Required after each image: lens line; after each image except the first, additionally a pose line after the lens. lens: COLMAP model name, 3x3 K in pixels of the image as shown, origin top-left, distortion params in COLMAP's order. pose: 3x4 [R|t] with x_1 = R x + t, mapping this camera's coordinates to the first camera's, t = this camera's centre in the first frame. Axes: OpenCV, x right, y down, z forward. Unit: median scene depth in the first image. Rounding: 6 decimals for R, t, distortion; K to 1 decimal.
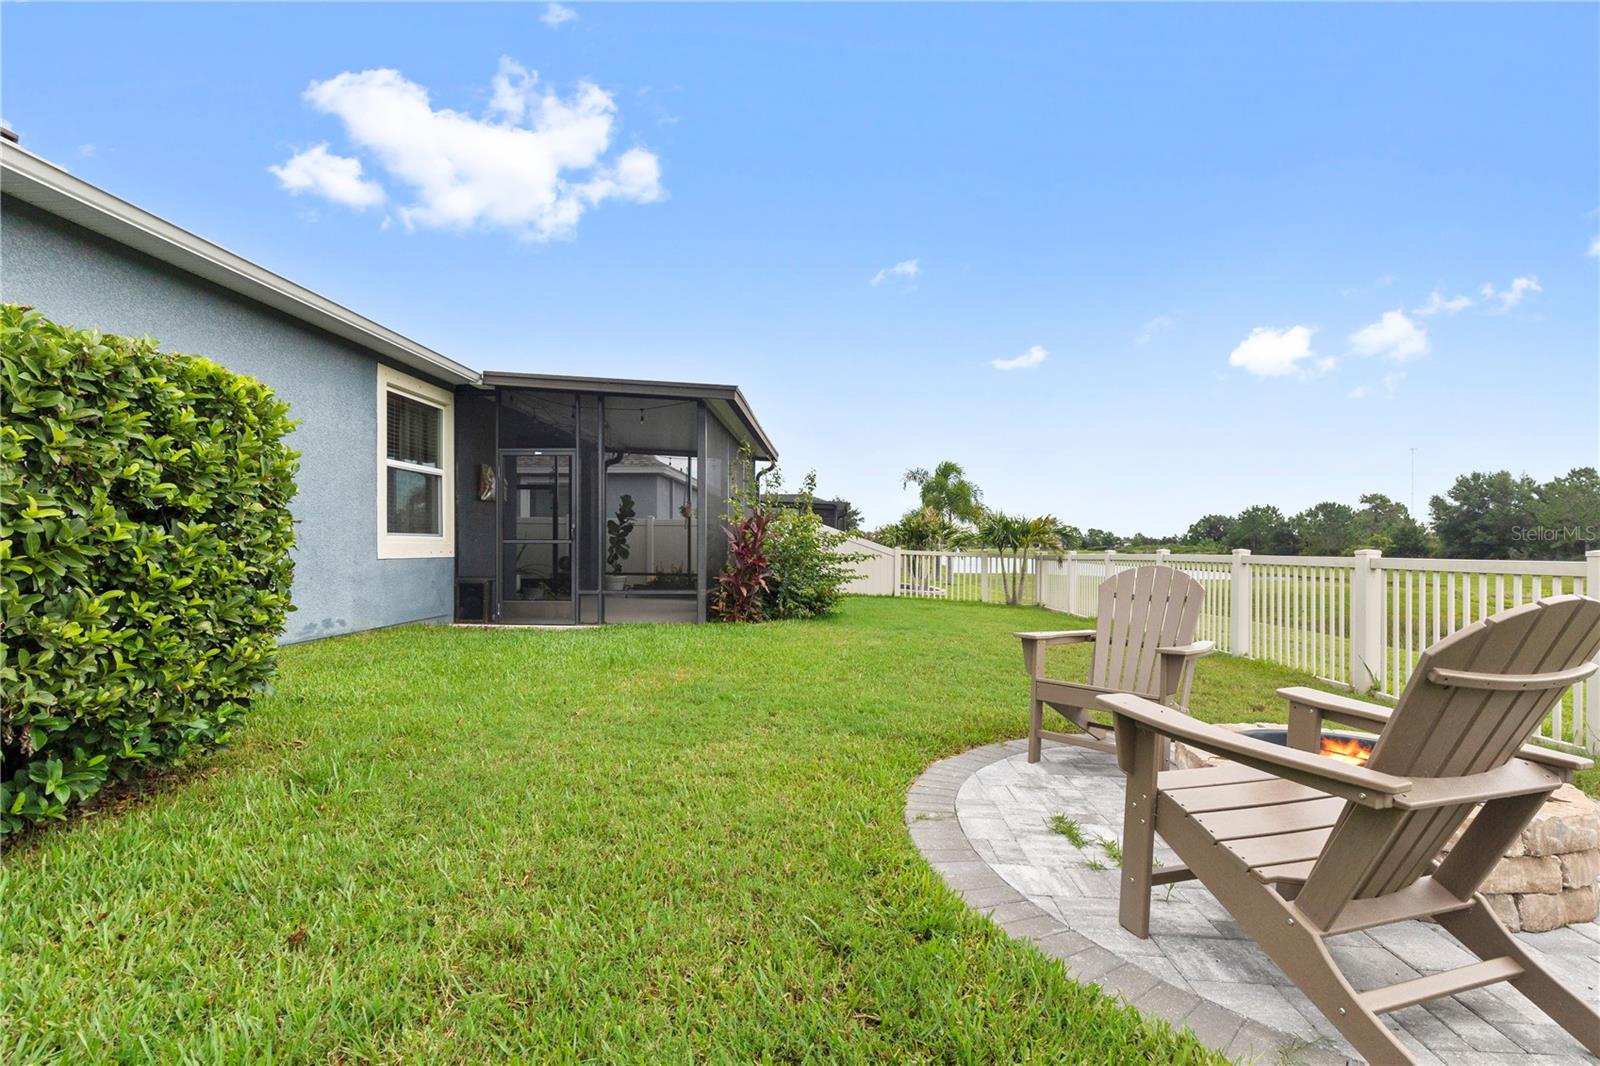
lens RADIAL K [[754.8, 0, 797.0], [0, 754.8, 555.9], [0, 0, 1]] dist [0.001645, 0.000033]
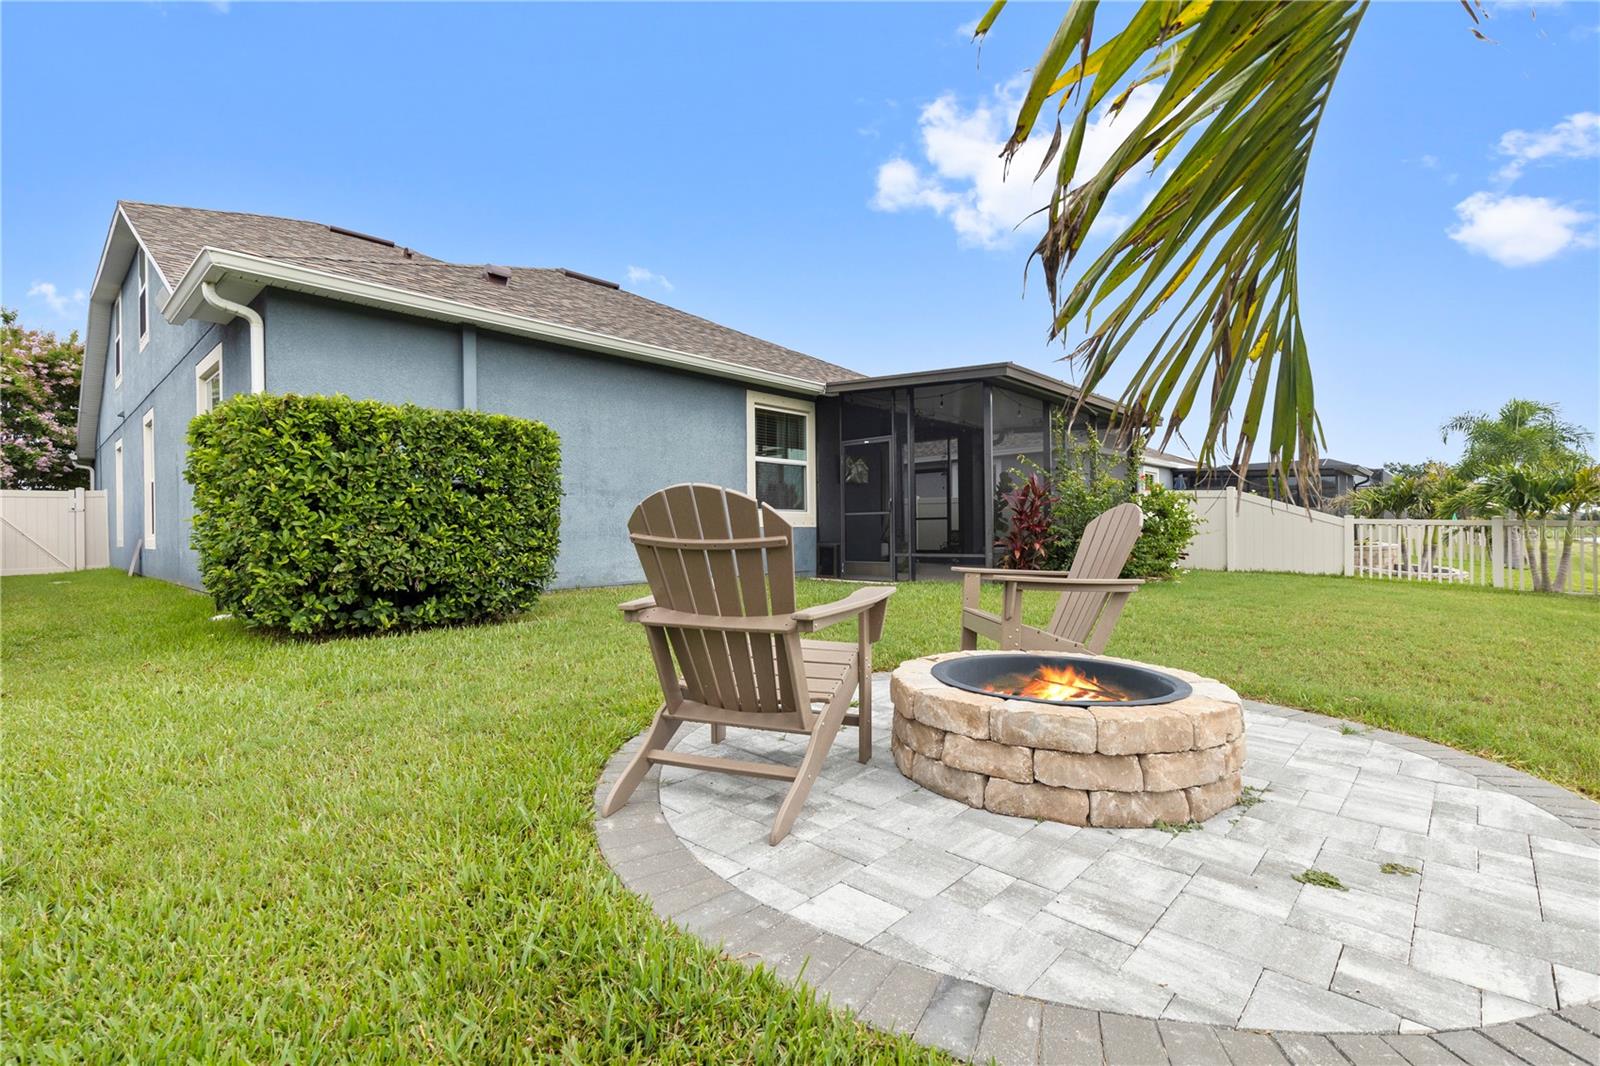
lens RADIAL K [[750.5, 0, 800.0], [0, 750.5, 533.0], [0, 0, 1]] dist [0.000930, -0.000259]
pose [[0.748207, -0.012112, -0.663355, 0.395488], [0.002866, 0.999883, -0.015023, 0.031809], [0.663459, 0.009339, 0.748154, 0.006715]]
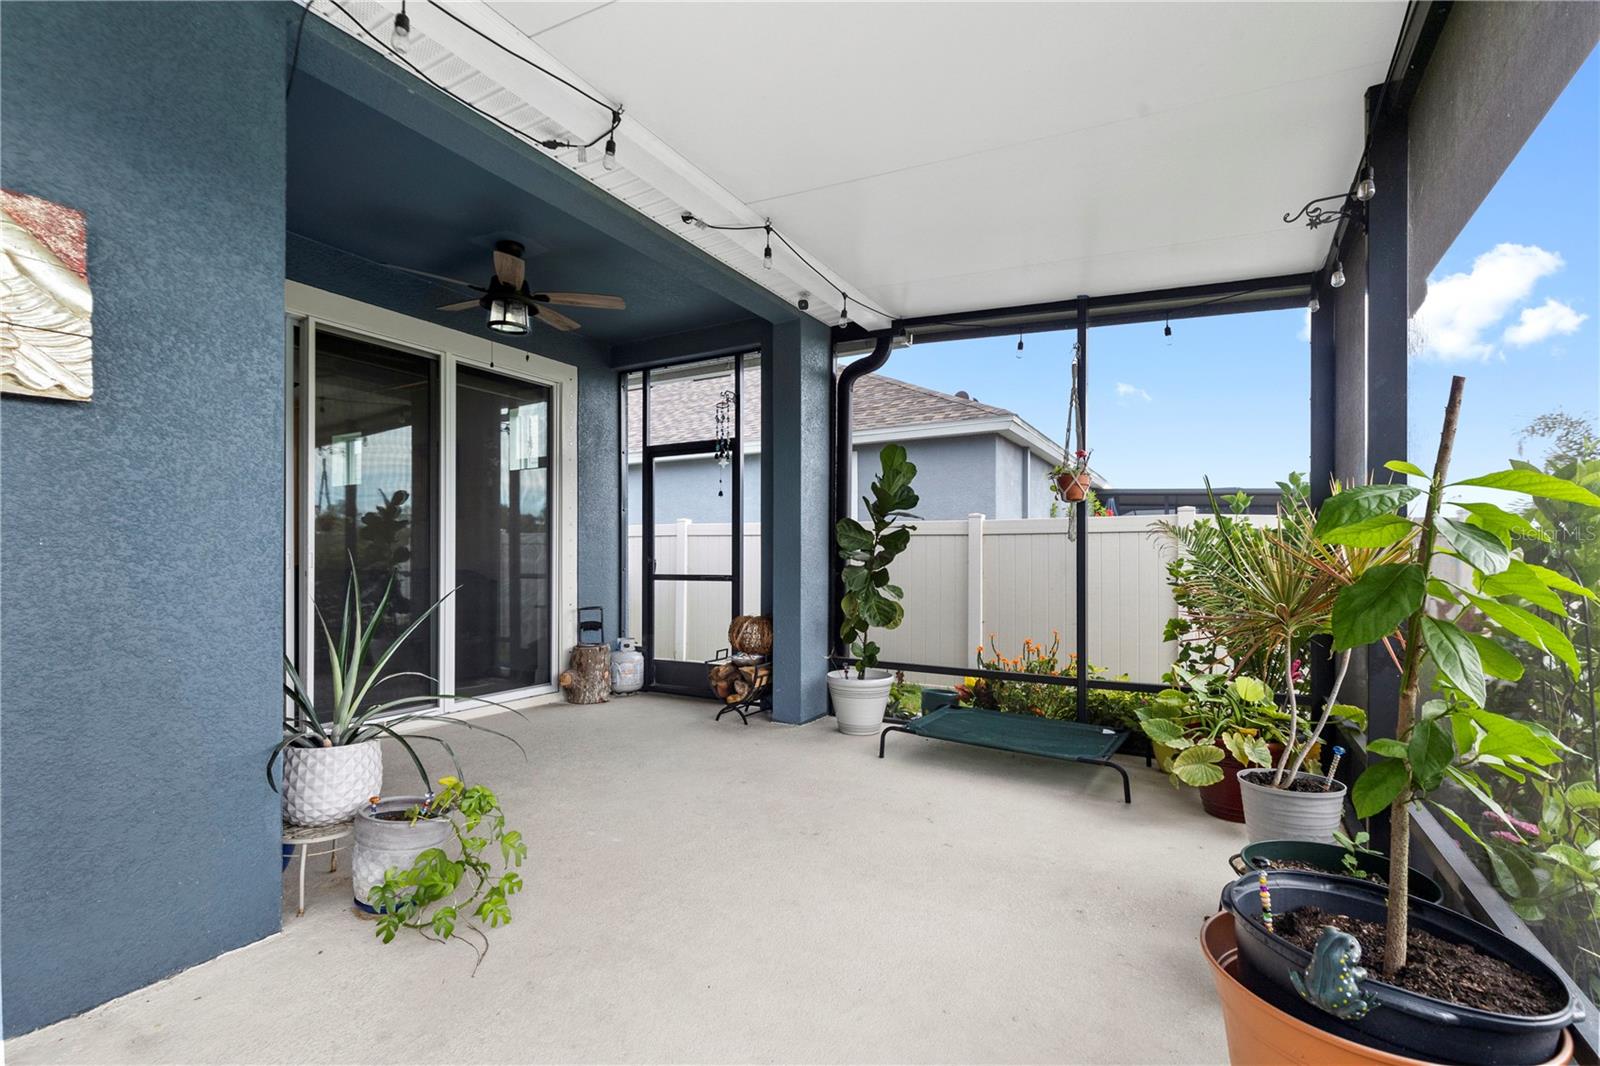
lens RADIAL K [[754.8, 0, 797.0], [0, 754.8, 555.9], [0, 0, 1]] dist [0.001645, 0.000033]
pose [[0.894541, -0.010063, -0.446873, -0.158029], [-0.001158, 0.999691, -0.024828, -0.030491], [0.446984, 0.022727, 0.894253, 0.971191]]
